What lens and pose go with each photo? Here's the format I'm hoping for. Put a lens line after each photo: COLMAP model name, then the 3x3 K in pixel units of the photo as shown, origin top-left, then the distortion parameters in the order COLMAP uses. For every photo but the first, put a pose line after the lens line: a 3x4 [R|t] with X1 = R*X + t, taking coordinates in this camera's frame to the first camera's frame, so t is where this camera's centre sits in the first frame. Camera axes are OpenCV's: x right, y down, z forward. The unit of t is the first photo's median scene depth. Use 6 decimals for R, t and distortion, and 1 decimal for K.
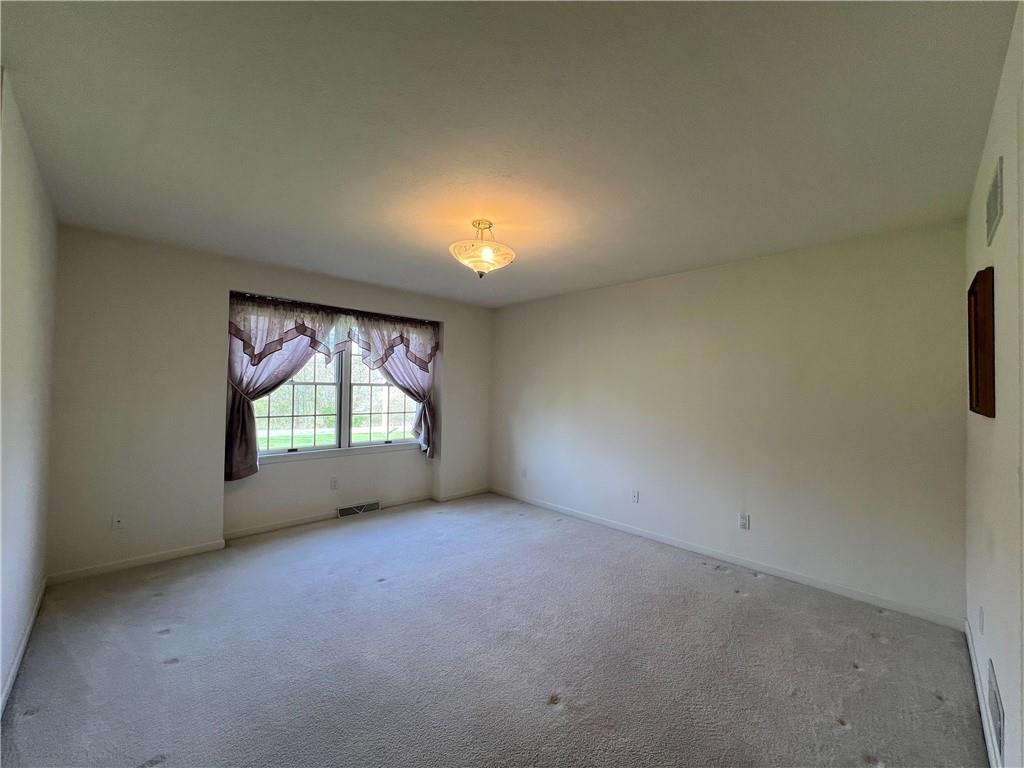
lens RADIAL K [[408.8, 0, 510.7], [0, 408.8, 382.3], [0, 0, 1]] dist [-0.001829, 0.000125]
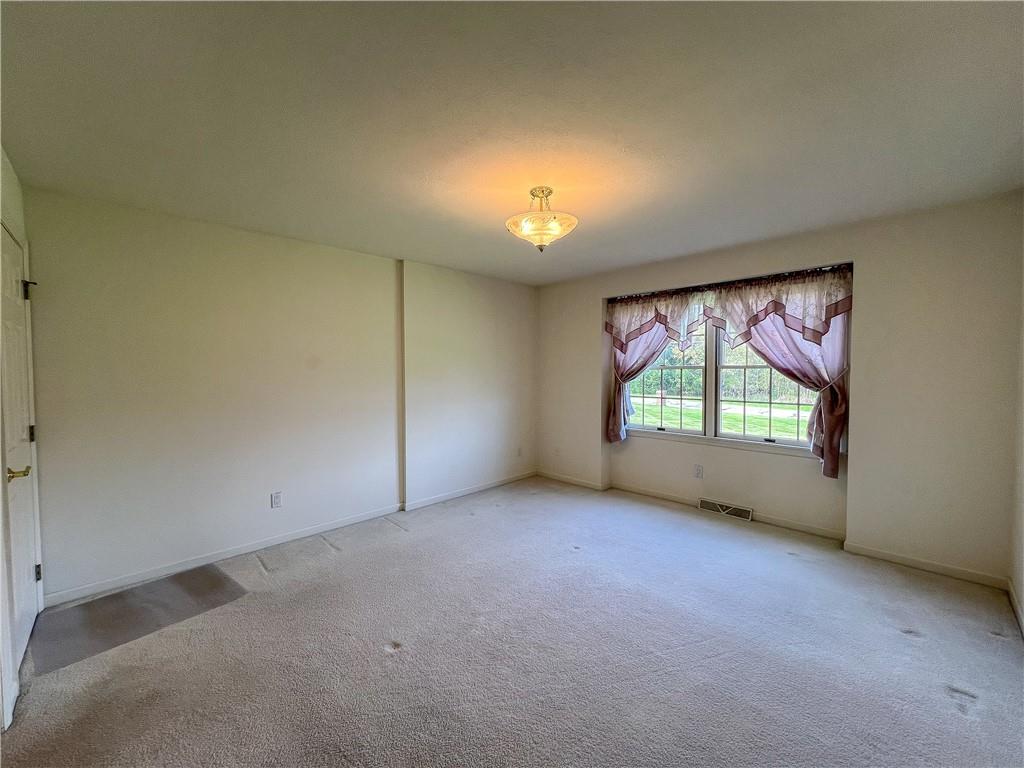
lens RADIAL K [[408.8, 0, 510.7], [0, 408.8, 382.3], [0, 0, 1]] dist [-0.001829, 0.000125]
pose [[0.010672, 0.017374, -0.999792, 0.554565], [0.021874, 0.999606, 0.017604, 0.013851], [0.999704, -0.022057, 0.010288, 0.594186]]
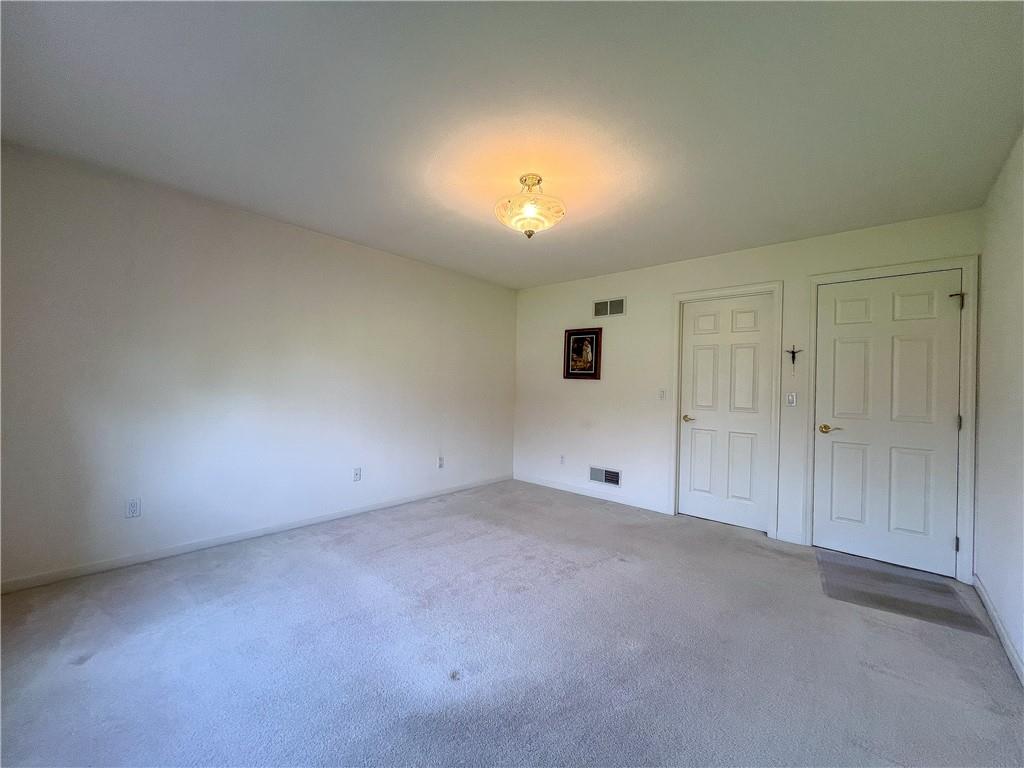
lens RADIAL K [[402.3, 0, 512.0], [0, 402.3, 384.0], [0, 0, 1]] dist [-0.001283, -0.000127]
pose [[-0.073940, -0.014503, 0.997157, -0.632259], [-0.043983, 0.998969, 0.011268, 0.043504], [-0.996292, -0.043024, -0.074501, 0.704429]]
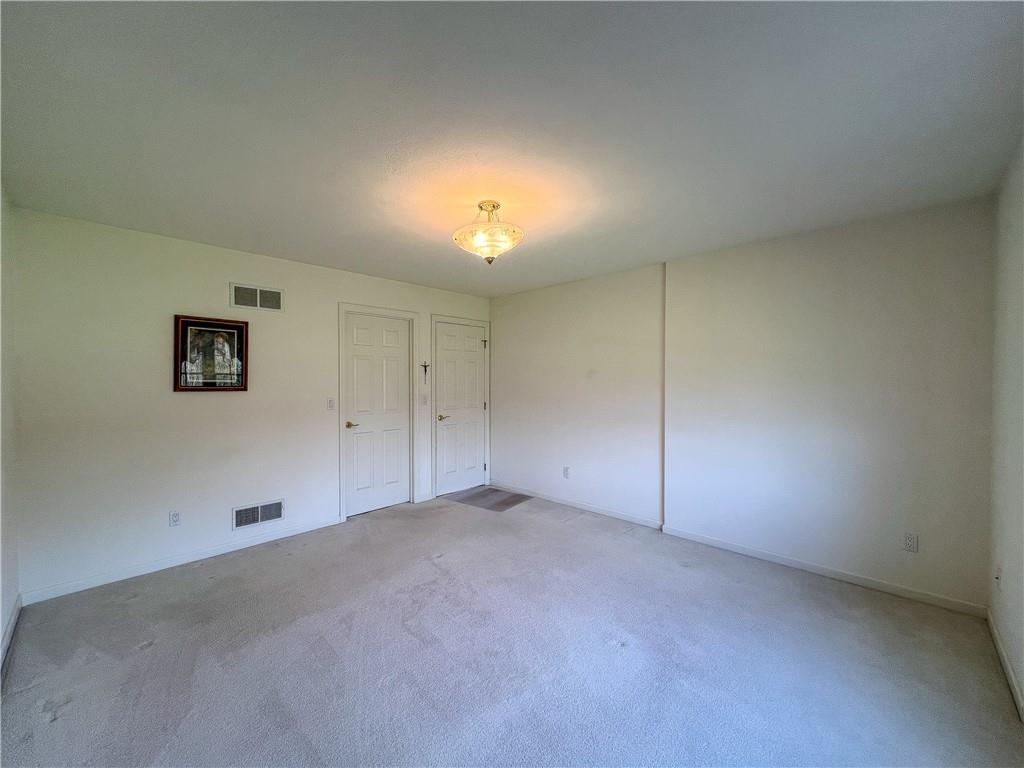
lens RADIAL K [[408.8, 0, 510.7], [0, 408.8, 382.3], [0, 0, 1]] dist [-0.001829, 0.000125]
pose [[-0.999184, -0.014724, -0.037621, -0.057723], [-0.014496, 0.999875, -0.006328, 0.012476], [0.037709, -0.005777, -0.999272, 1.253065]]
